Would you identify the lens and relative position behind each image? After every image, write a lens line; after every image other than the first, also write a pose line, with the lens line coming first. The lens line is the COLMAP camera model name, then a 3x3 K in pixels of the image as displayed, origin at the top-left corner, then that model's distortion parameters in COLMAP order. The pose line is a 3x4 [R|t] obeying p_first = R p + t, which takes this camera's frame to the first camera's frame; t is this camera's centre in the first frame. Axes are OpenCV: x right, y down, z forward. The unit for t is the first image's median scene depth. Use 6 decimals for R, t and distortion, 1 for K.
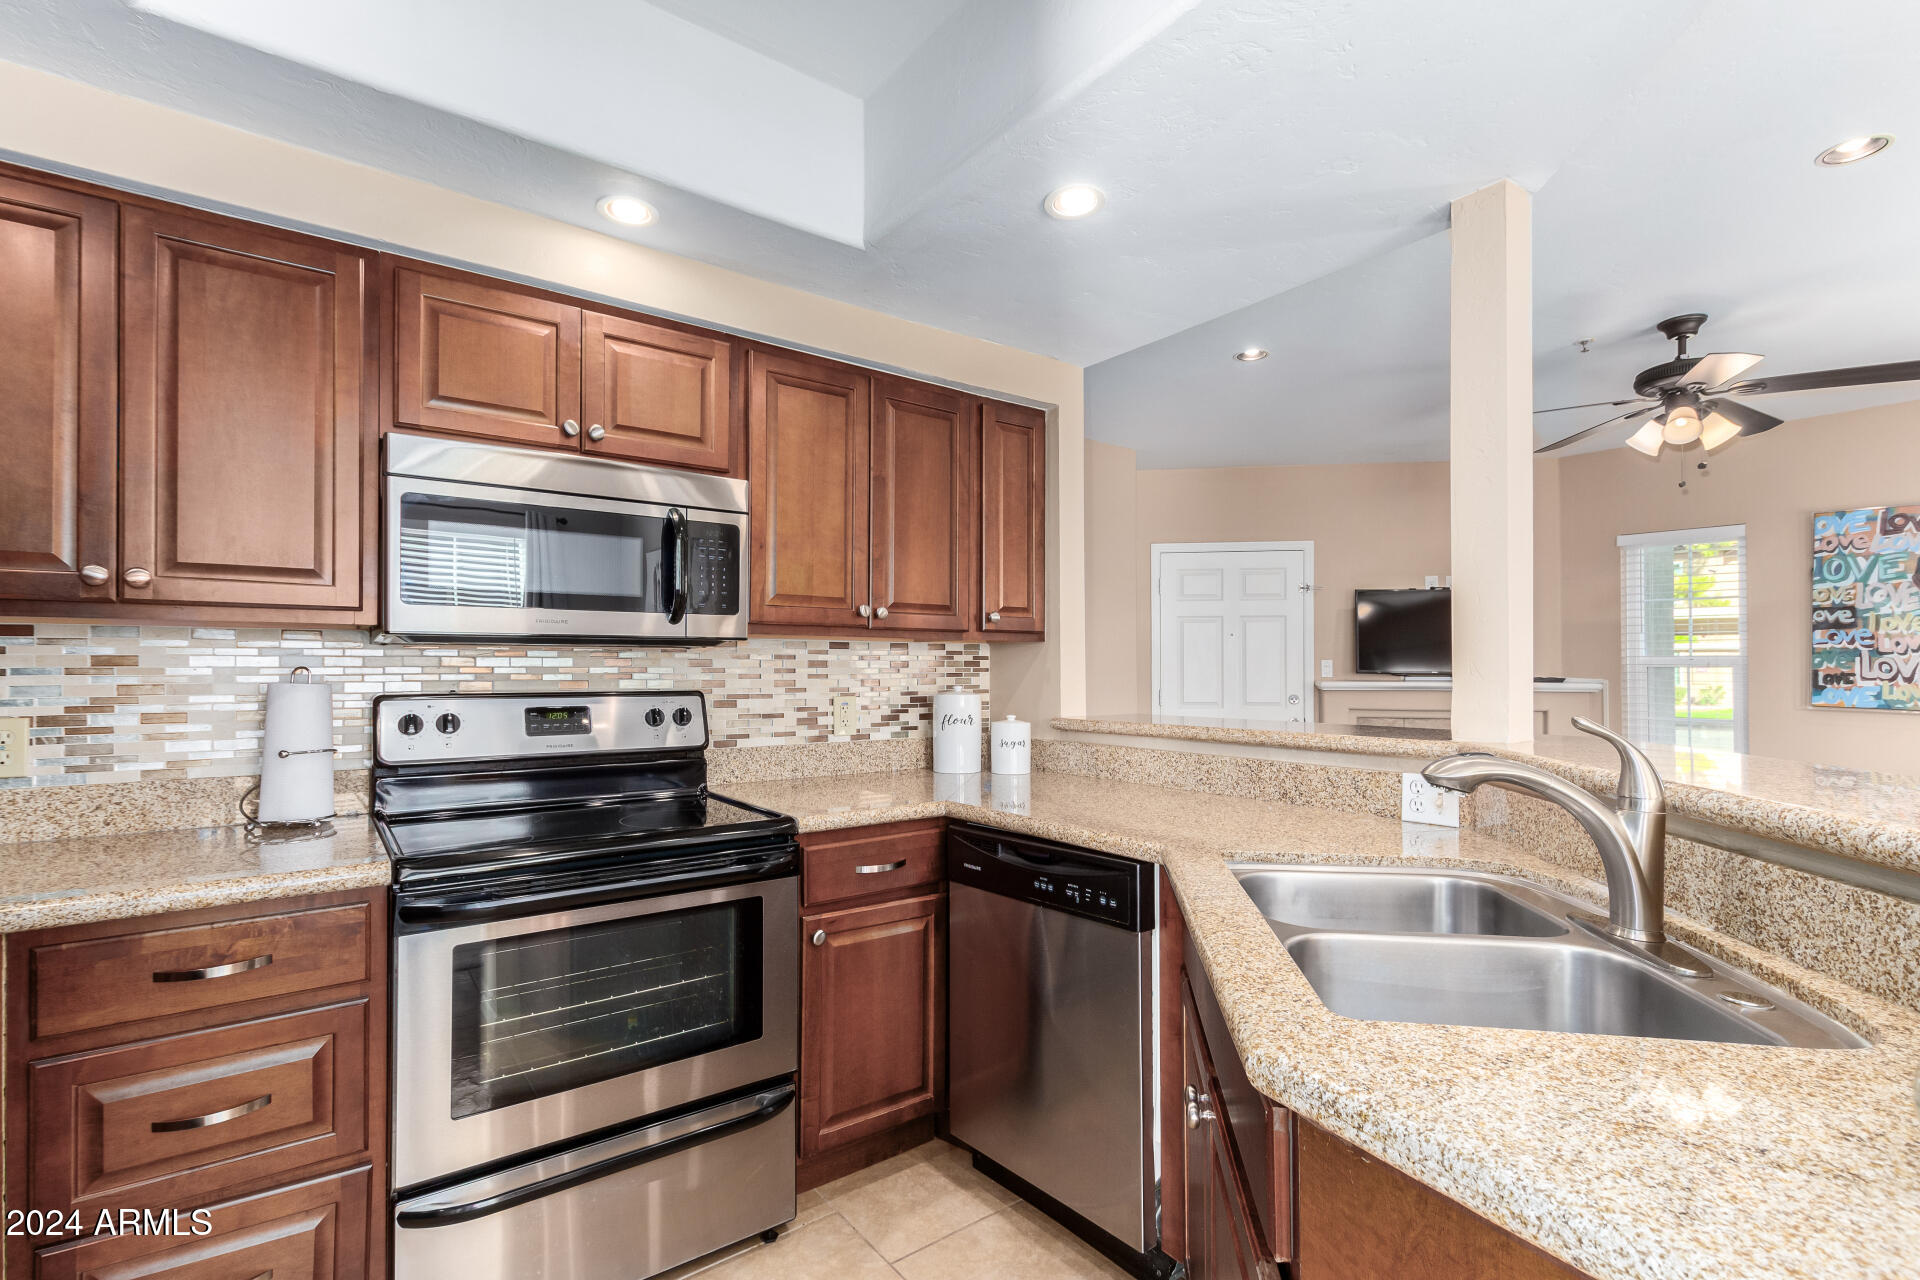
lens RADIAL K [[891.0, 0, 974.3], [0, 891.0, 675.3], [0, 0, 1]] dist [0.001126, -0.003177]
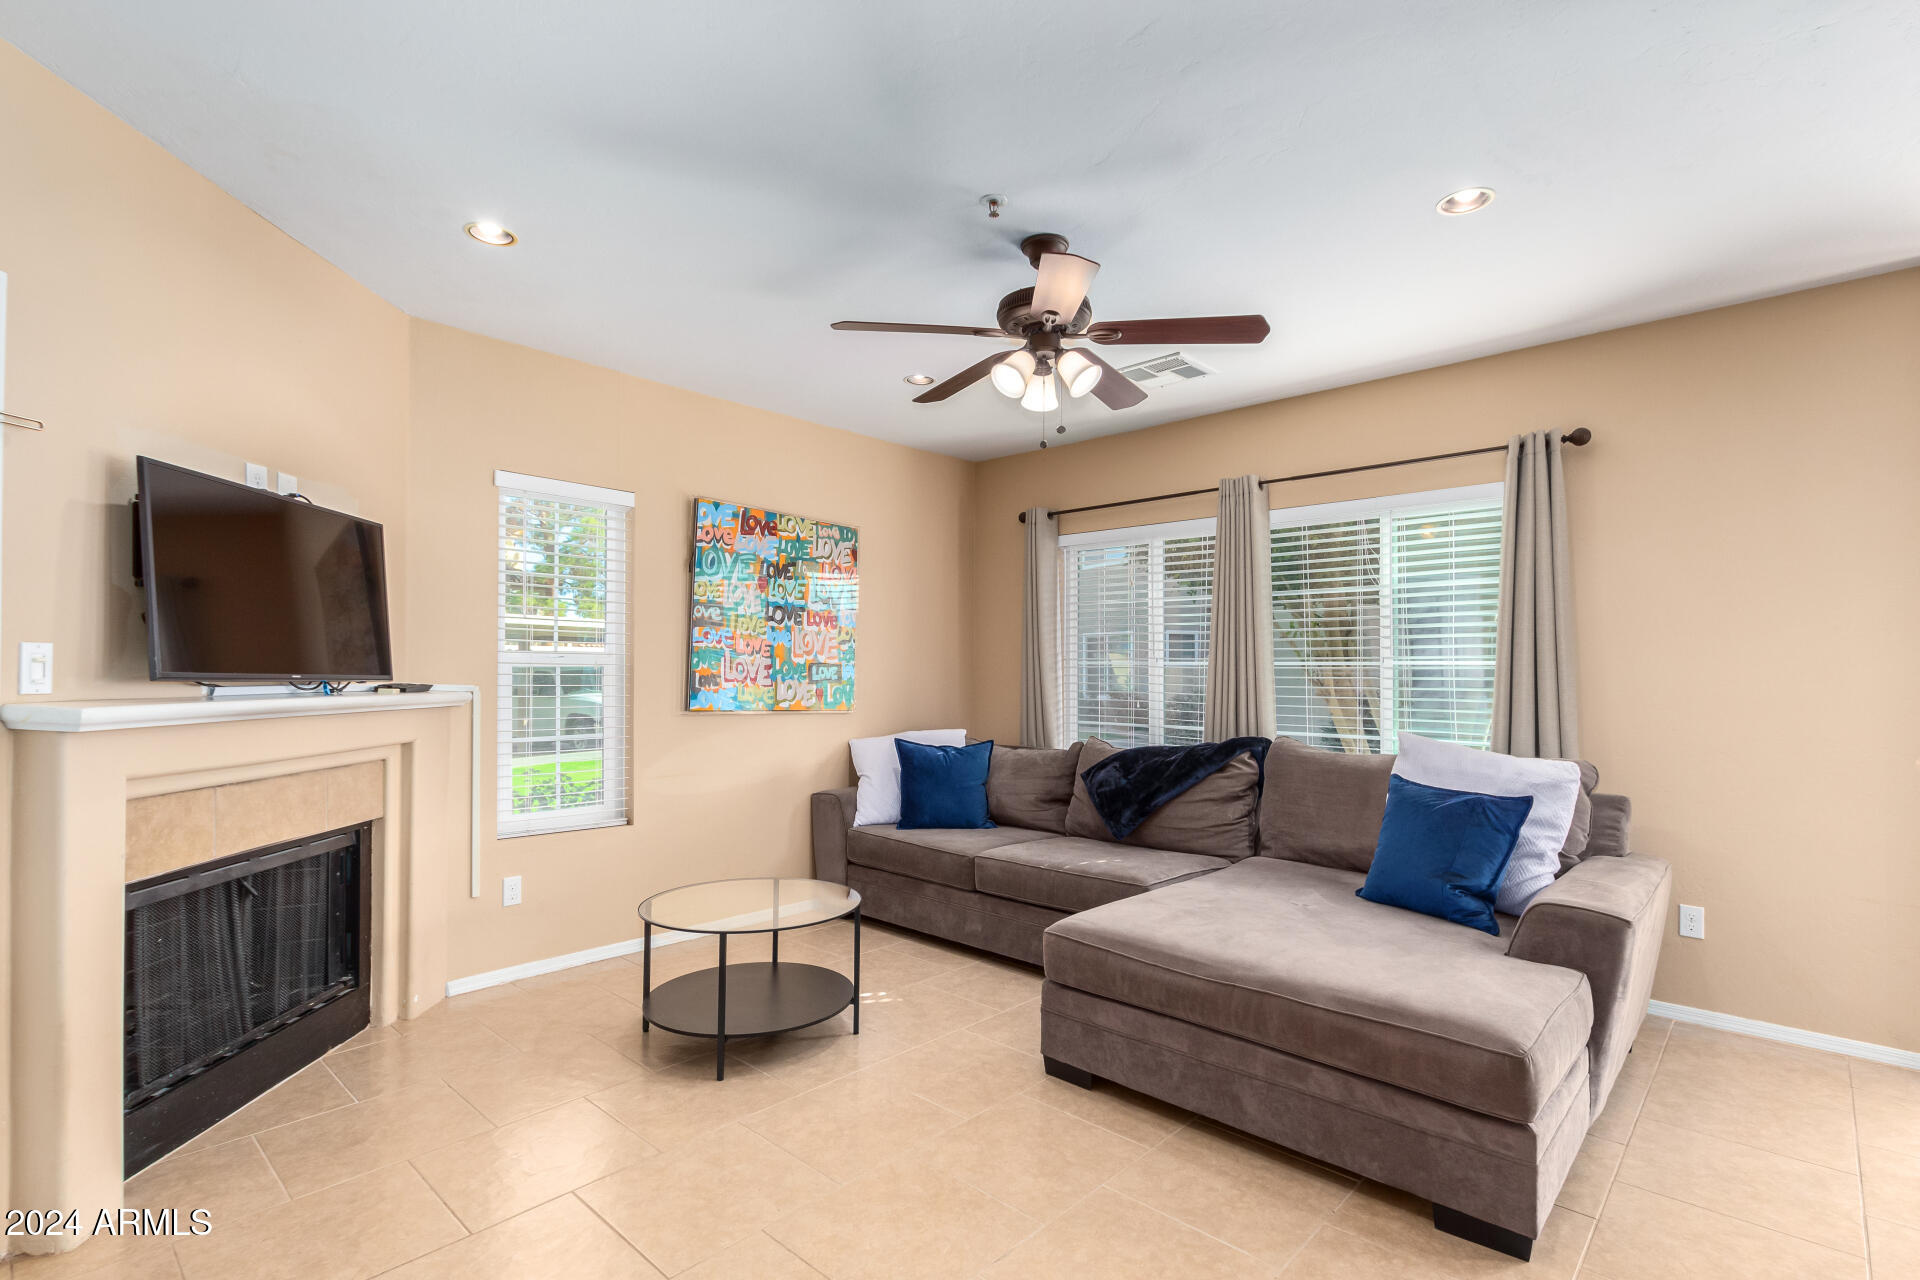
lens RADIAL K [[891.0, 0, 960.3], [0, 891.0, 654.8], [0, 0, 1]] dist [0.001126, -0.003177]
pose [[-0.168891, 0.011655, 0.985566, 0.009760], [0.003445, 0.999931, -0.011234, -0.011685], [-0.985629, 0.001498, -0.168919, 0.915617]]
